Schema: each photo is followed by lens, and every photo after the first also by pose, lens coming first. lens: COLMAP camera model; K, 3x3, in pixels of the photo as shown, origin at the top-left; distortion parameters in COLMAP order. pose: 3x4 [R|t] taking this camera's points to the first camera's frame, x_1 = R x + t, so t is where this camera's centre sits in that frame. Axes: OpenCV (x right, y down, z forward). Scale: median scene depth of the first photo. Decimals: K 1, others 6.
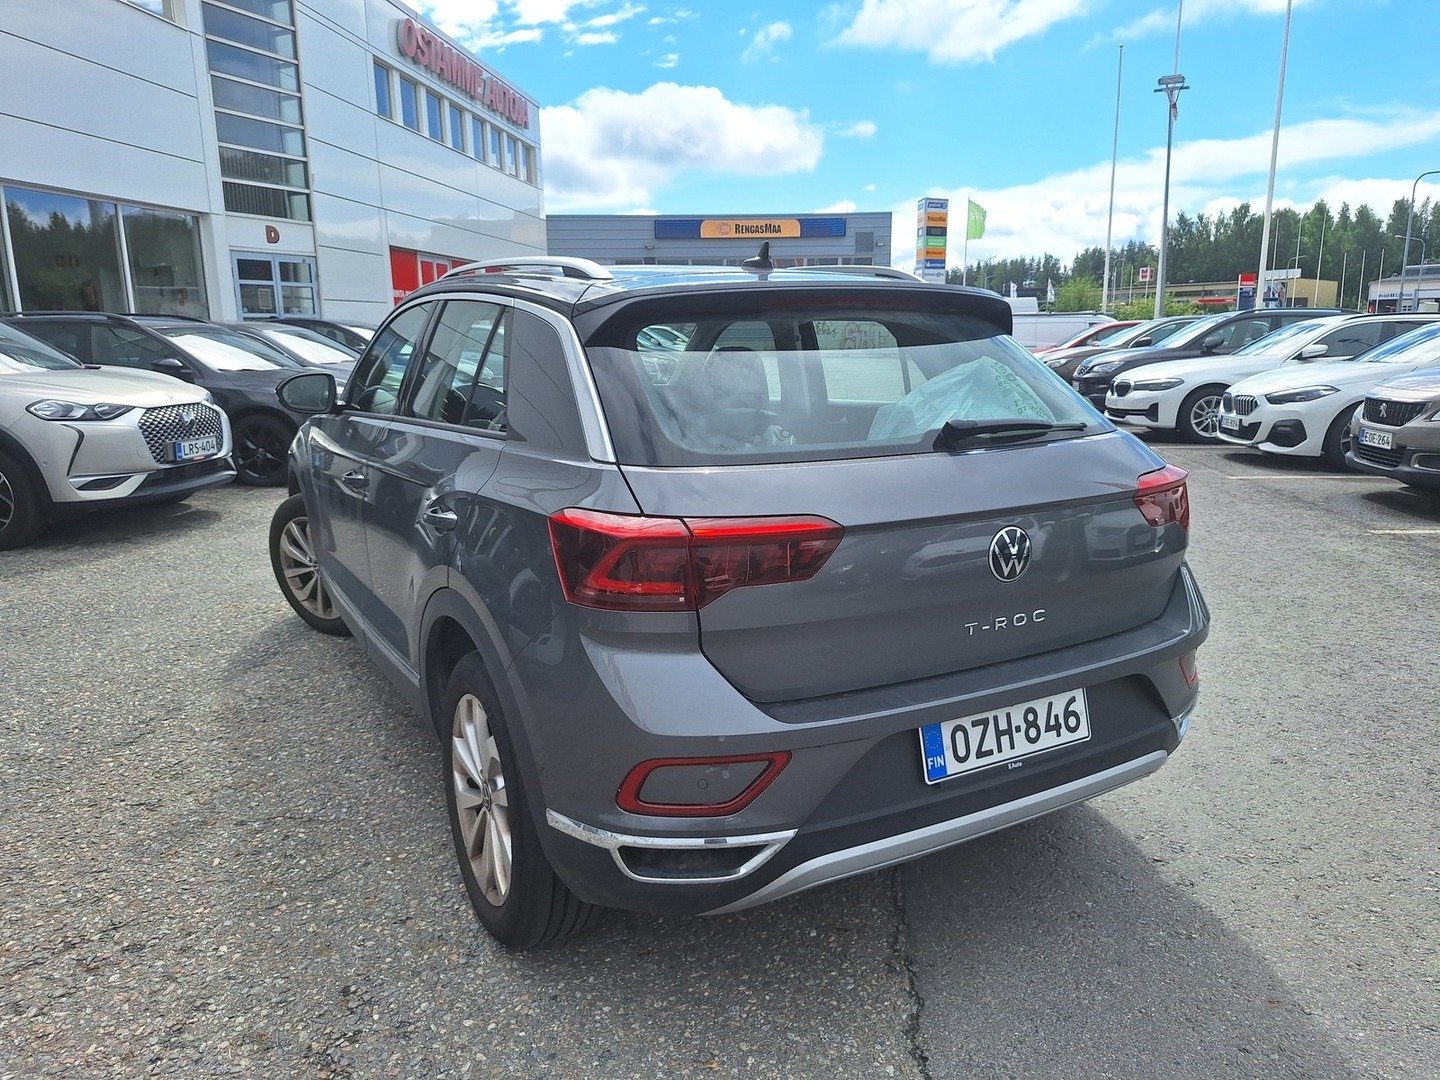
lens RADIAL K [[1036.4, 0, 720.0], [0, 1036.4, 540.0], [0, 0, 1]] dist [0.099176, -0.122314]
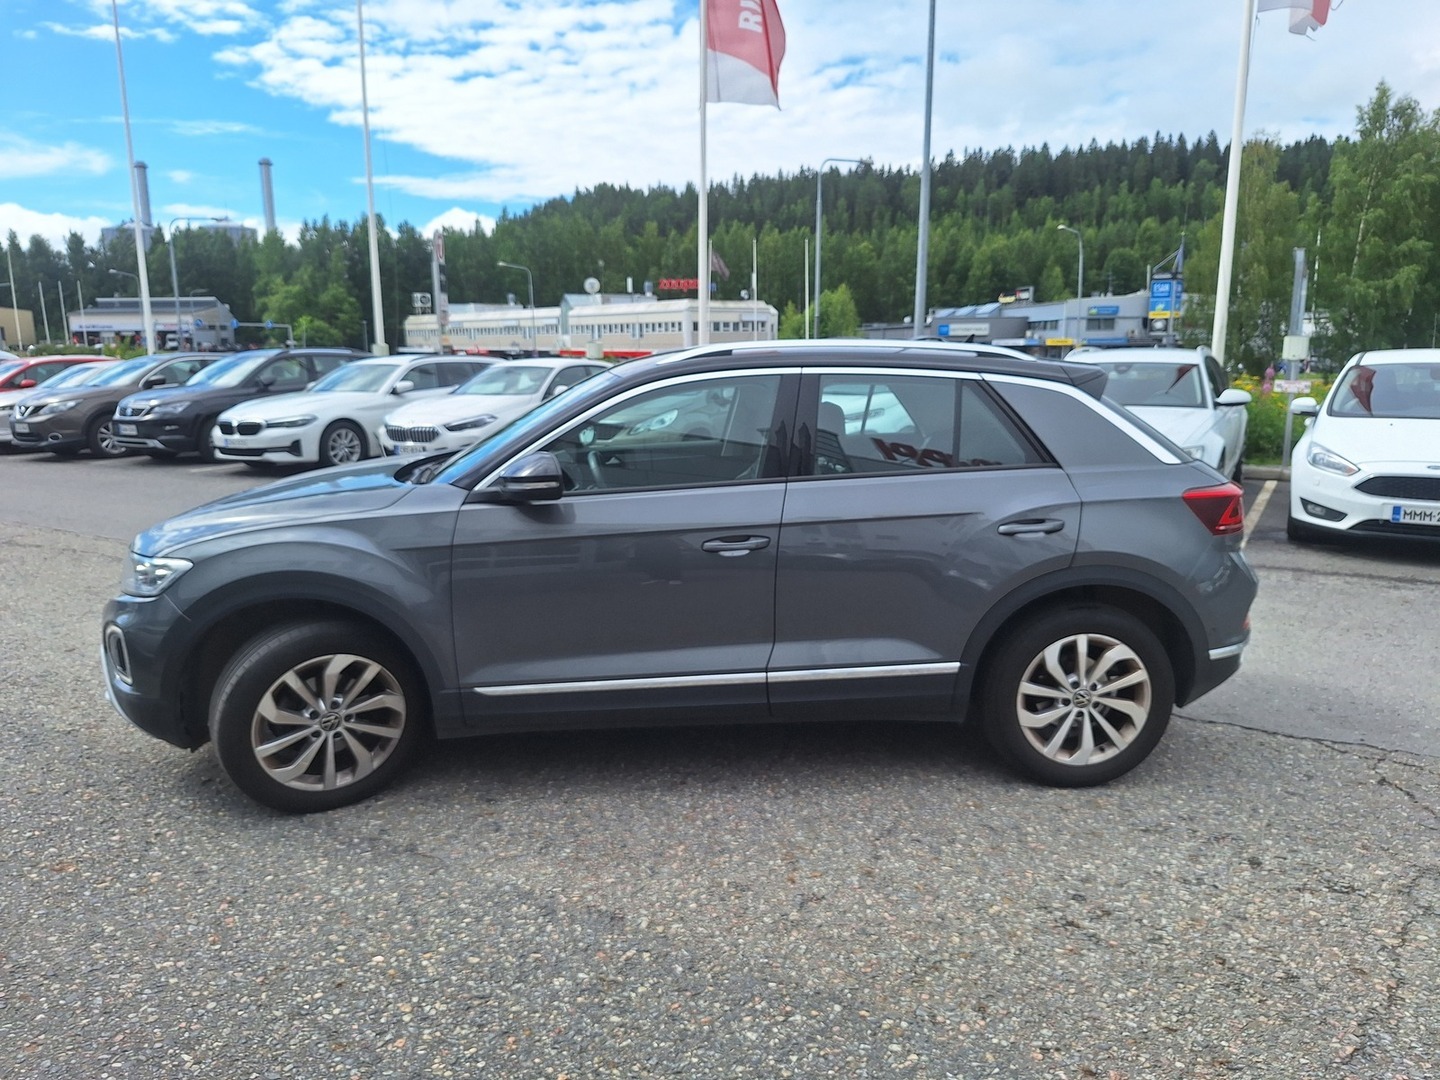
lens RADIAL K [[1036.4, 0, 720.0], [0, 1036.4, 540.0], [0, 0, 1]] dist [0.099176, -0.122314]
pose [[0.393034, -0.165716, 0.904468, -0.498671], [0.188040, 0.977325, 0.097353, -0.065651], [-0.900092, 0.131813, 0.415283, 0.224819]]
